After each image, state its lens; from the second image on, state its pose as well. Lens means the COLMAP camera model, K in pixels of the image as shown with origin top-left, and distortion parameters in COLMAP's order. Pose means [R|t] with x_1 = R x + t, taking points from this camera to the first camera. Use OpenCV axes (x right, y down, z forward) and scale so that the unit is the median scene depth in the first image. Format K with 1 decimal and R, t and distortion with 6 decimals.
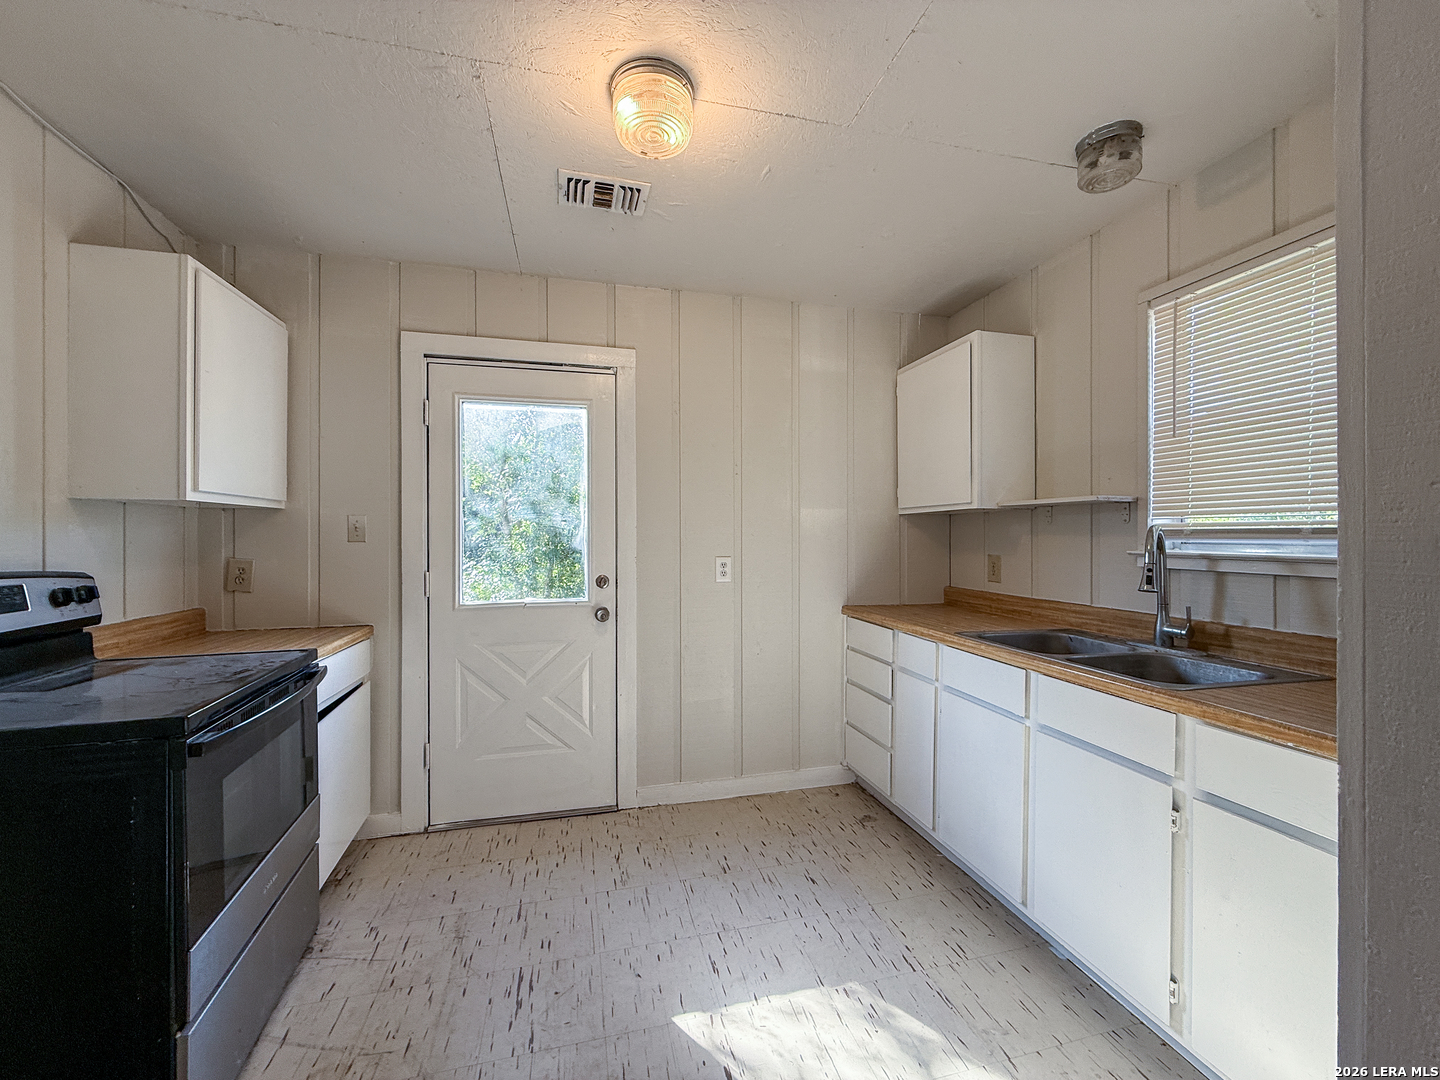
lens RADIAL K [[576.7, 0, 716.0], [0, 576.7, 530.9], [0, 0, 1]] dist [-0.003382, 0.000935]
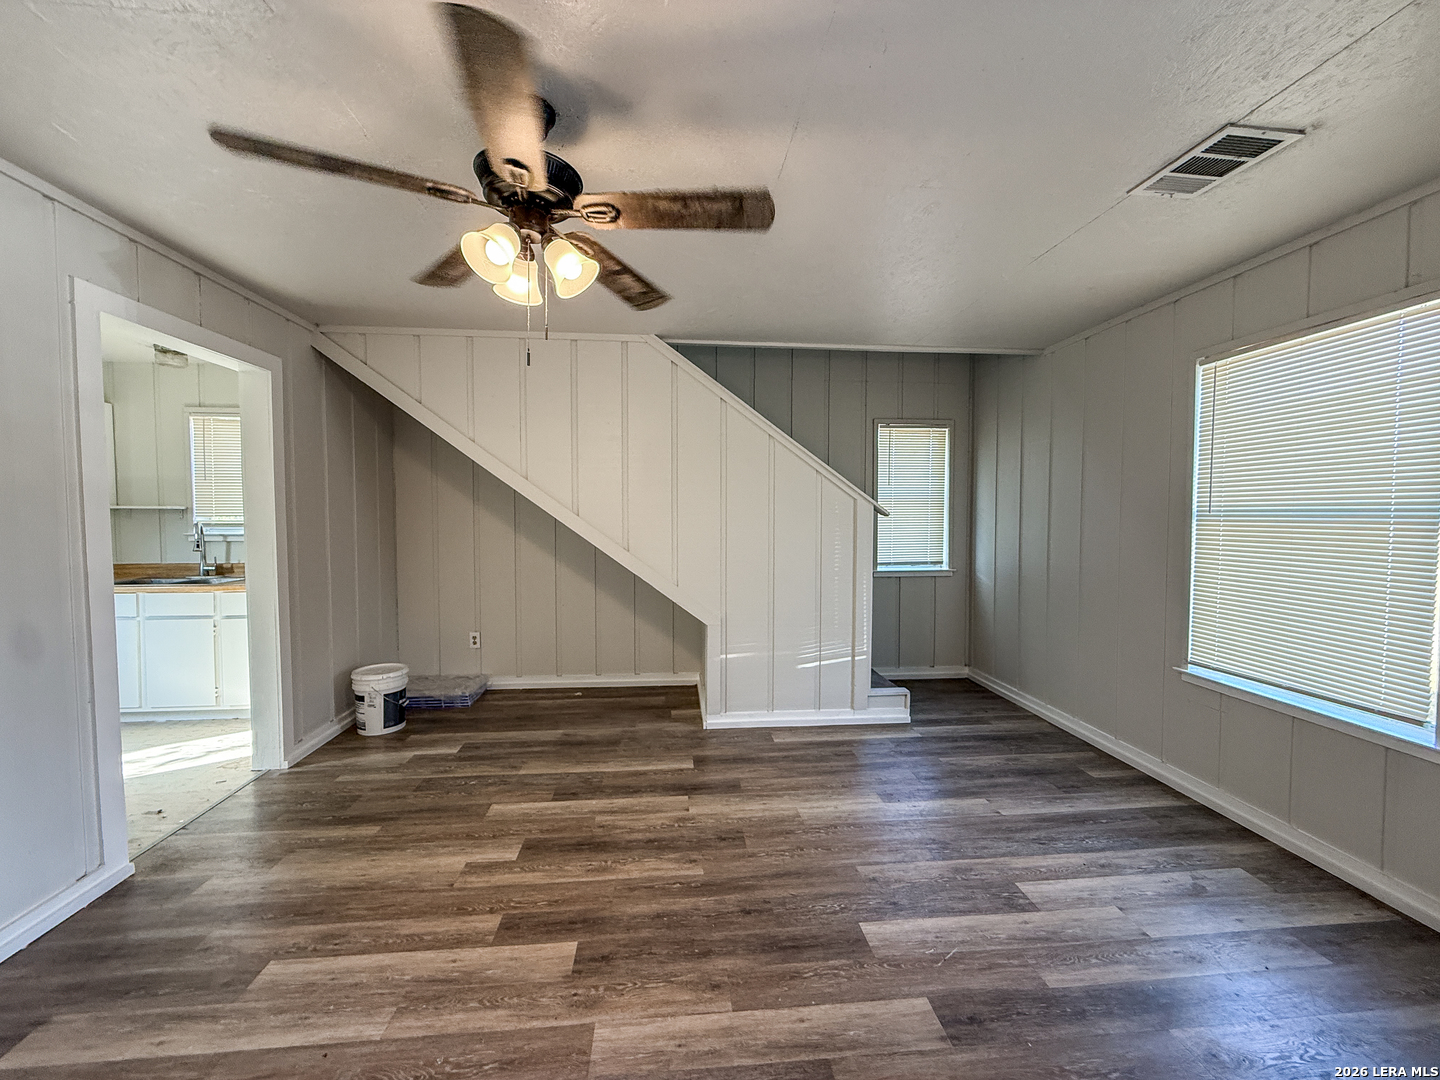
lens RADIAL K [[576.7, 0, 718.4], [0, 576.7, 541.5], [0, 0, 1]] dist [-0.003382, 0.000935]
pose [[0.149293, -0.044411, 0.987795, -1.028612], [-0.004143, 0.998954, 0.045539, -0.039267], [-0.988784, -0.010891, 0.148953, -1.192087]]
